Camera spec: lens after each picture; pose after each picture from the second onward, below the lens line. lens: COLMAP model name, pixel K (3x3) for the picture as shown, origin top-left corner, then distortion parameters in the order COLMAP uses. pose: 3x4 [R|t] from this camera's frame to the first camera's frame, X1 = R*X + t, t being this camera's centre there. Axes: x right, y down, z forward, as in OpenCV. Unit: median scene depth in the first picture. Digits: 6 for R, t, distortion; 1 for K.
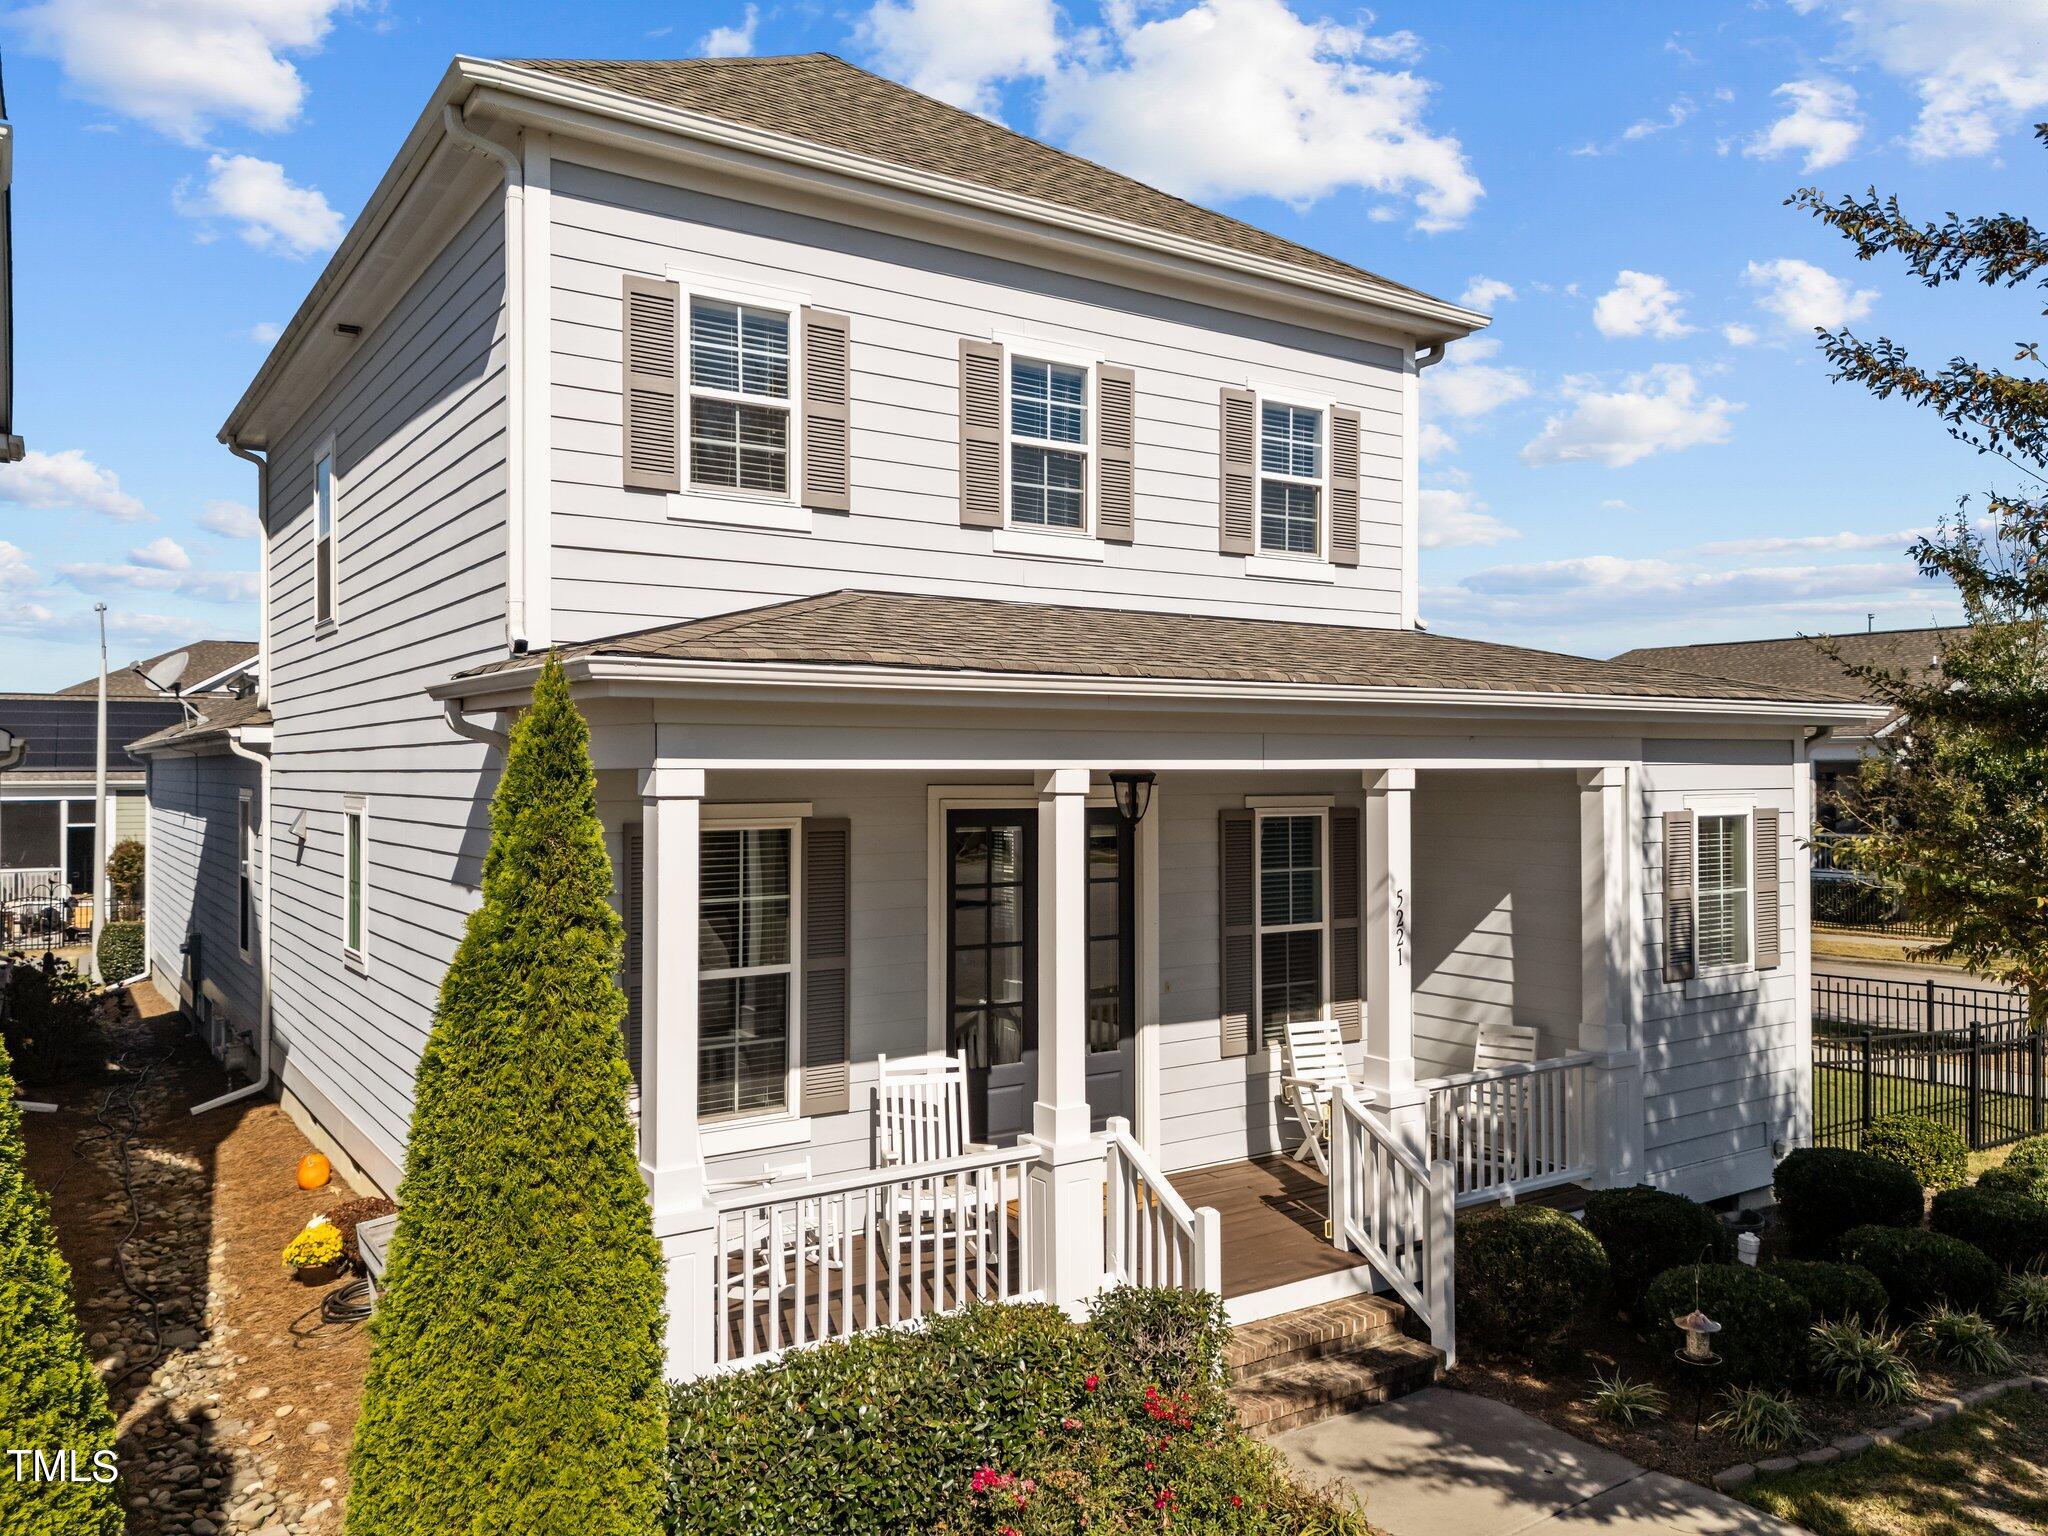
lens RADIAL K [[1504.8, 0, 1024.0], [0, 1504.8, 768.0], [0, 0, 1]] dist [0.071193, -0.059236]
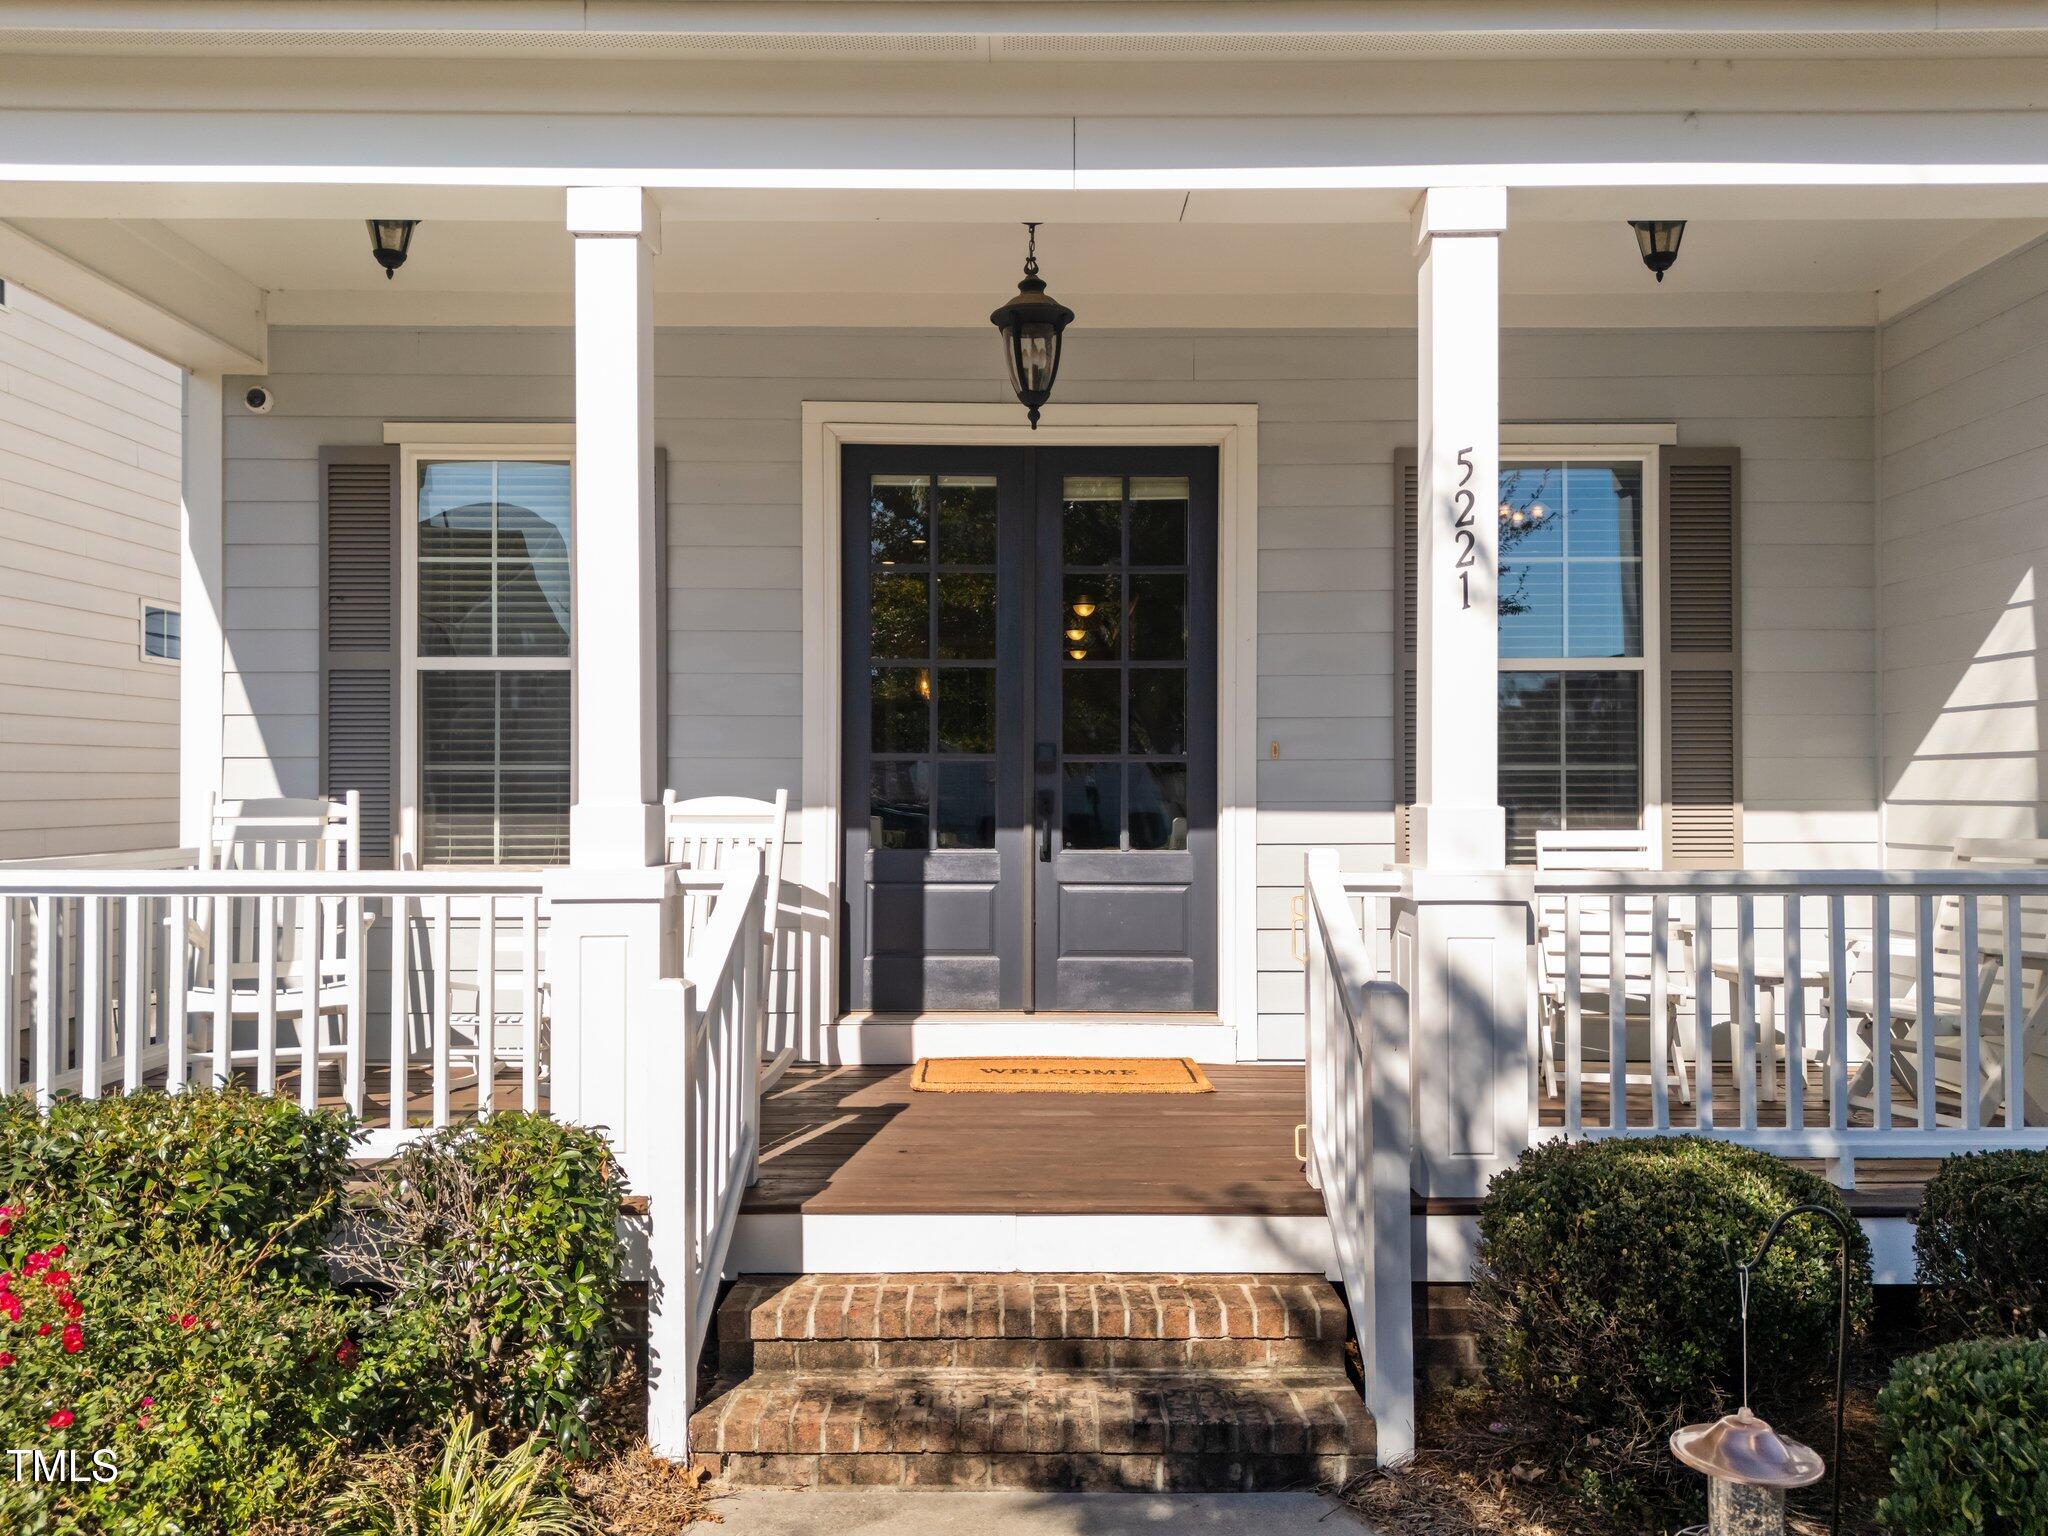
lens RADIAL K [[1504.8, 0, 1024.0], [0, 1504.8, 768.0], [0, 0, 1]] dist [0.071193, -0.059236]
pose [[0.843282, -0.003722, -0.537459, 0.386509], [0.007679, 0.999957, 0.005123, 0.173983], [0.537417, -0.008447, 0.843274, 0.520844]]
